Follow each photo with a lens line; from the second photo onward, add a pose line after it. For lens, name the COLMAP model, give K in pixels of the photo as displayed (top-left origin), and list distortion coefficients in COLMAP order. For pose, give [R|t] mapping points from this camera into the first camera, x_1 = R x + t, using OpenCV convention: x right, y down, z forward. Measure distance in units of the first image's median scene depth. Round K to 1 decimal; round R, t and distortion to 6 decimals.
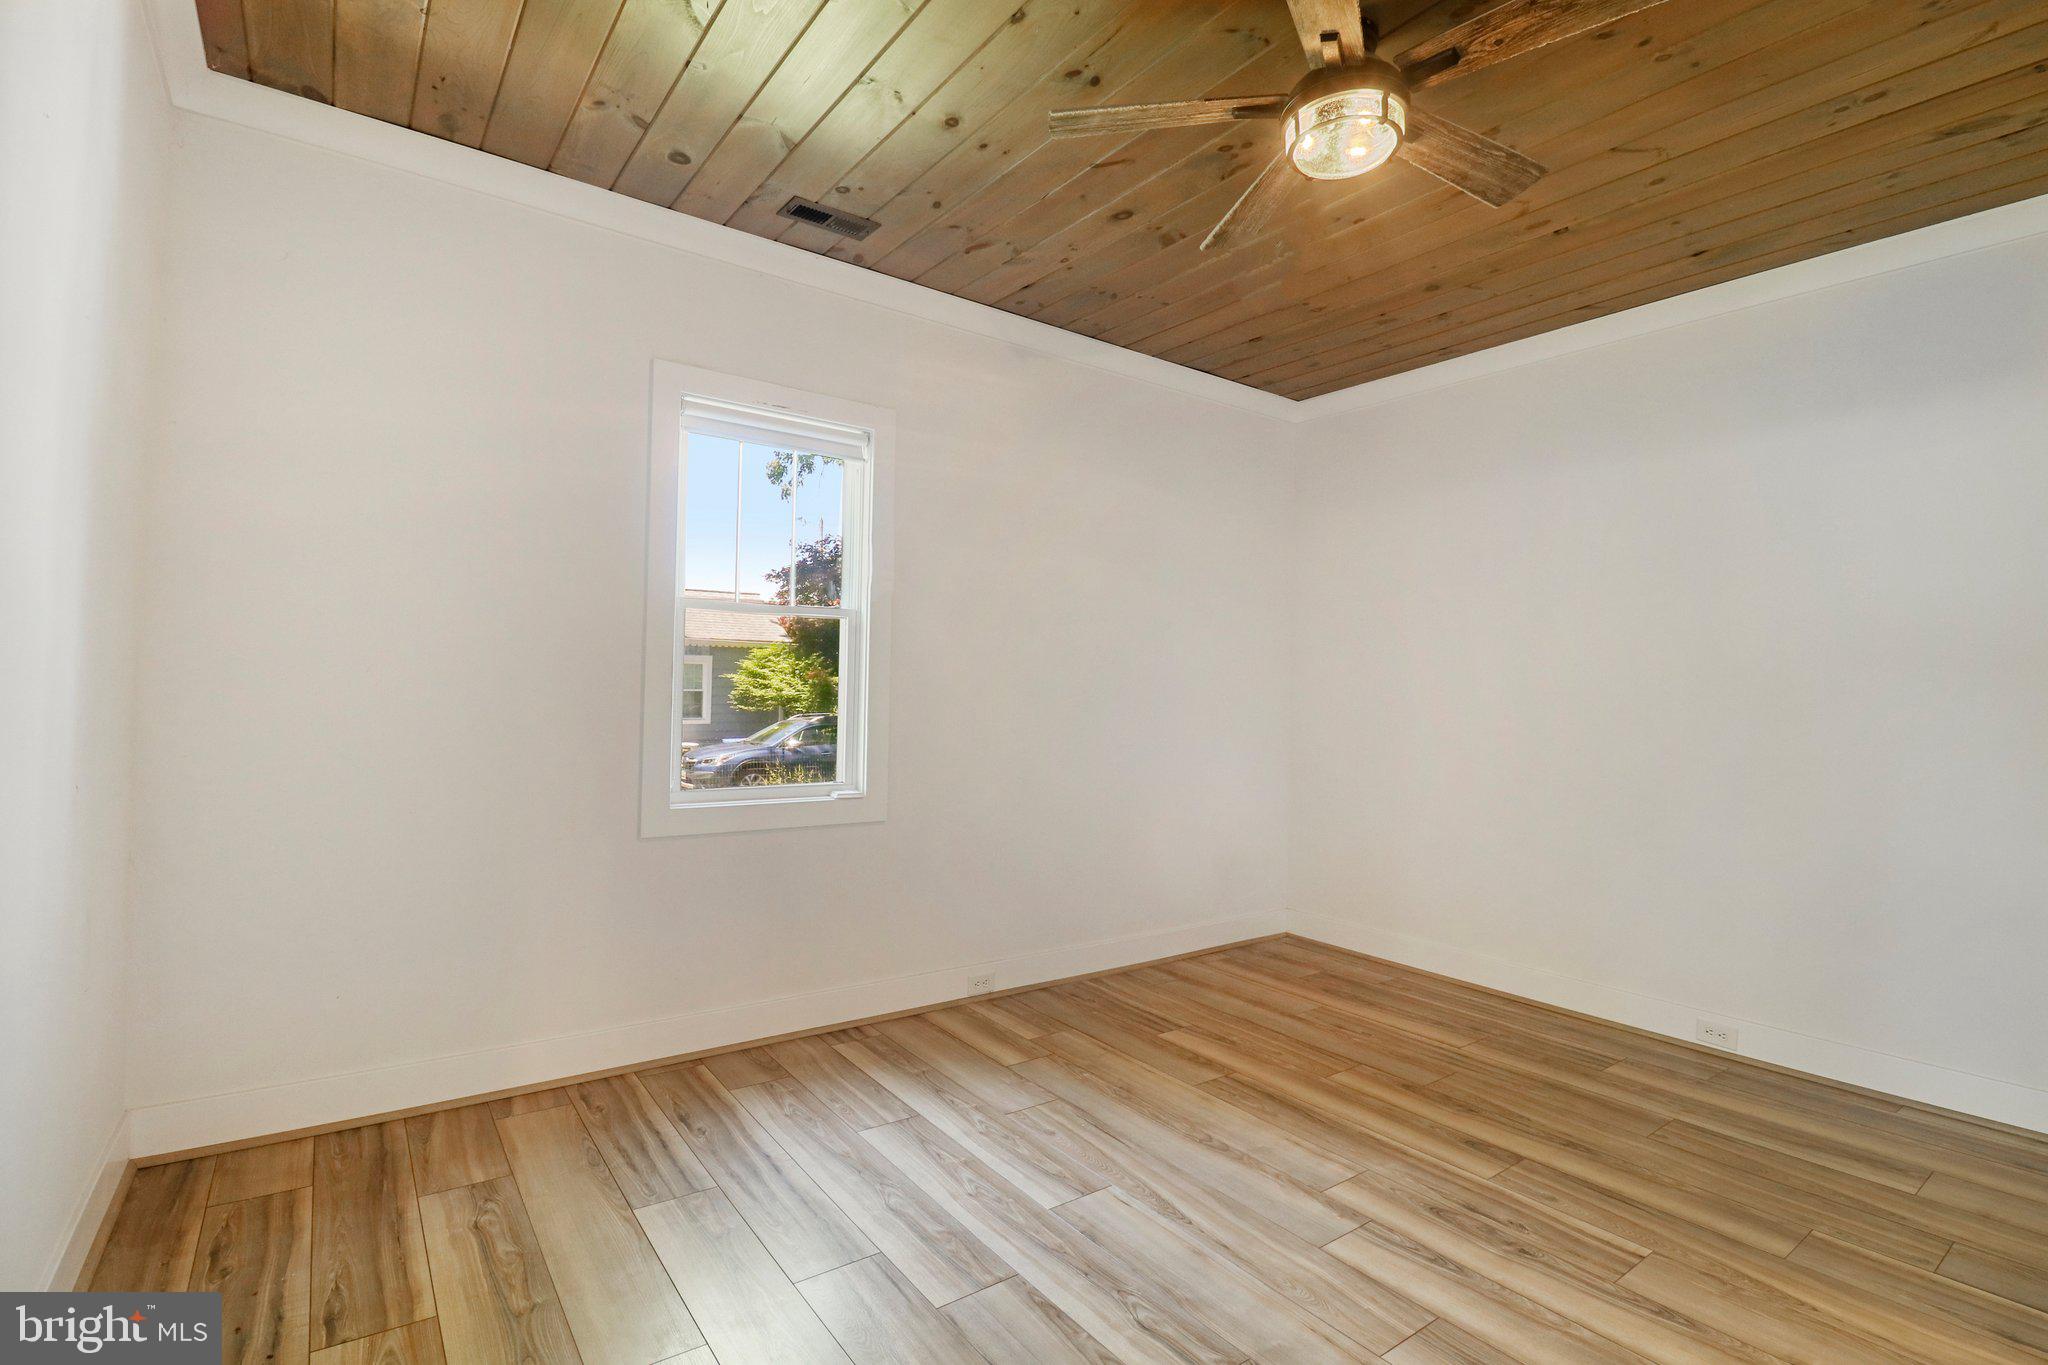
lens RADIAL K [[945.2, 0, 1021.7], [0, 945.2, 625.9], [0, 0, 1]] dist [0.001363, -0.012484]
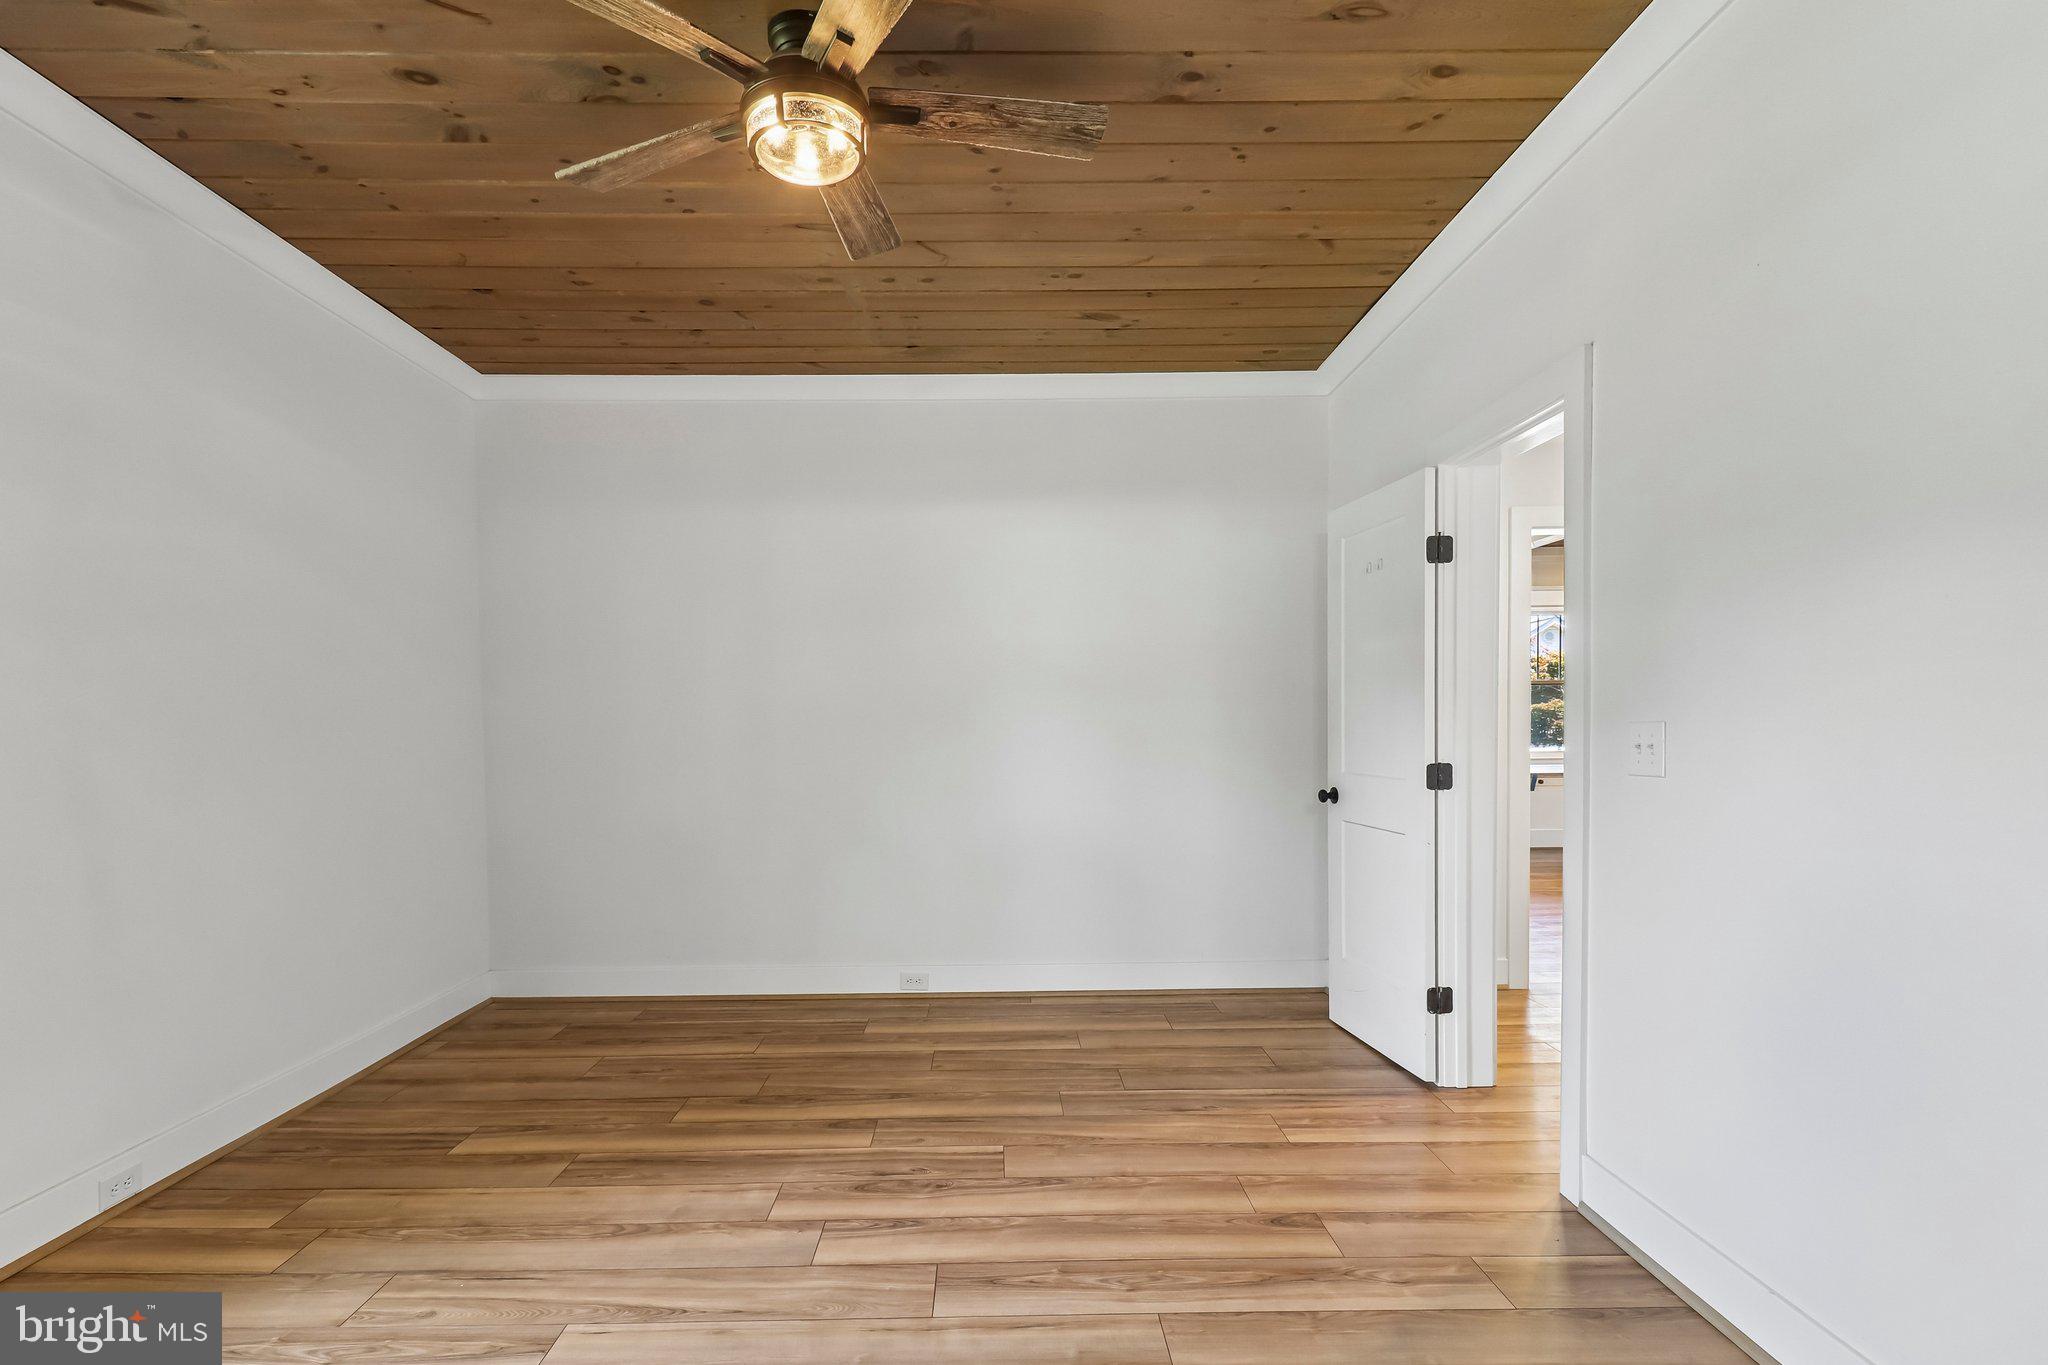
lens RADIAL K [[982.6, 0, 1019.4], [0, 982.6, 707.9], [0, 0, 1]] dist [0.021360, -0.016992]
pose [[0.577756, -0.017888, 0.816013, -0.299453], [-0.033484, 0.998399, 0.045594, 0.004643], [-0.815522, -0.053665, 0.576232, 0.173941]]
